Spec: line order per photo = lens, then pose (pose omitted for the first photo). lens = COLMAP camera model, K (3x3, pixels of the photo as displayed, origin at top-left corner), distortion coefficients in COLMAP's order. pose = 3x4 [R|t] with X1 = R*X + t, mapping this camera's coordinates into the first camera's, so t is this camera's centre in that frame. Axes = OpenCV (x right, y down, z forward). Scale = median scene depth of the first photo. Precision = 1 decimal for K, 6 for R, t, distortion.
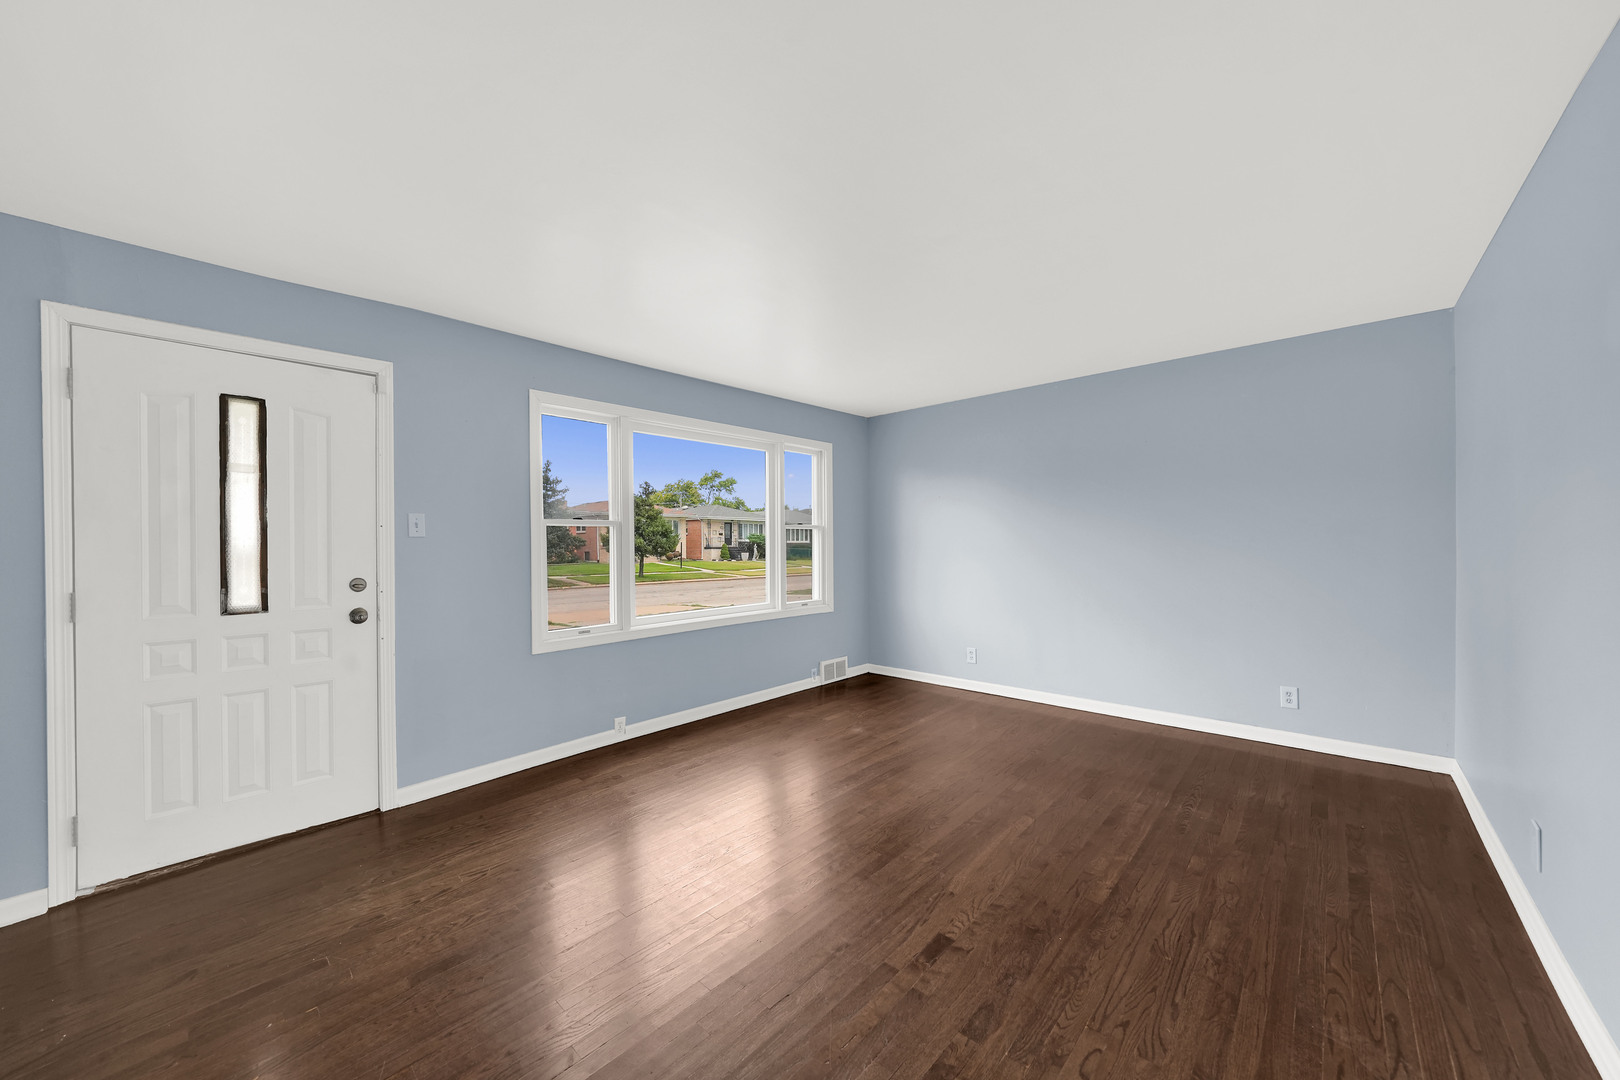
lens RADIAL K [[578.9, 0, 810.0], [0, 578.9, 540.0], [0, 0, 1]] dist [0.000091, 0.000060]
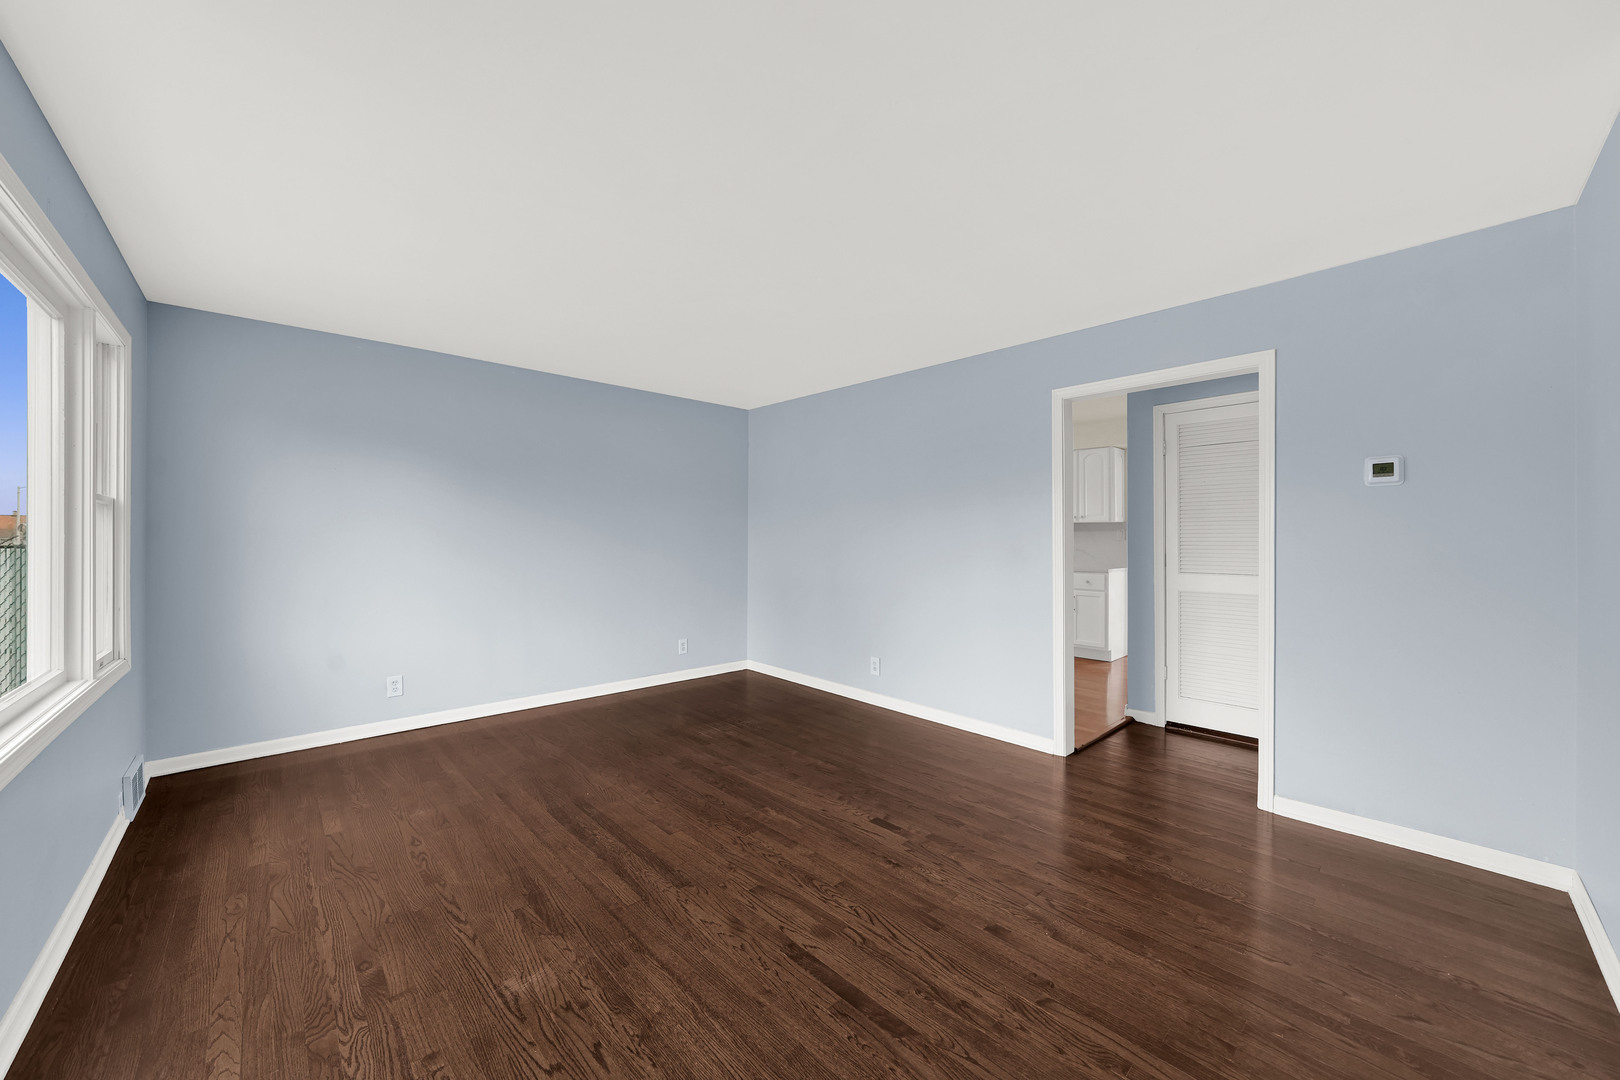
lens RADIAL K [[578.9, 0, 810.0], [0, 578.9, 540.0], [0, 0, 1]] dist [0.000091, 0.000060]
pose [[0.104592, 0.005553, 0.994500, -0.709824], [-0.009112, 0.999948, -0.004625, 0.001523], [-0.994473, -0.008578, 0.104637, 0.594534]]
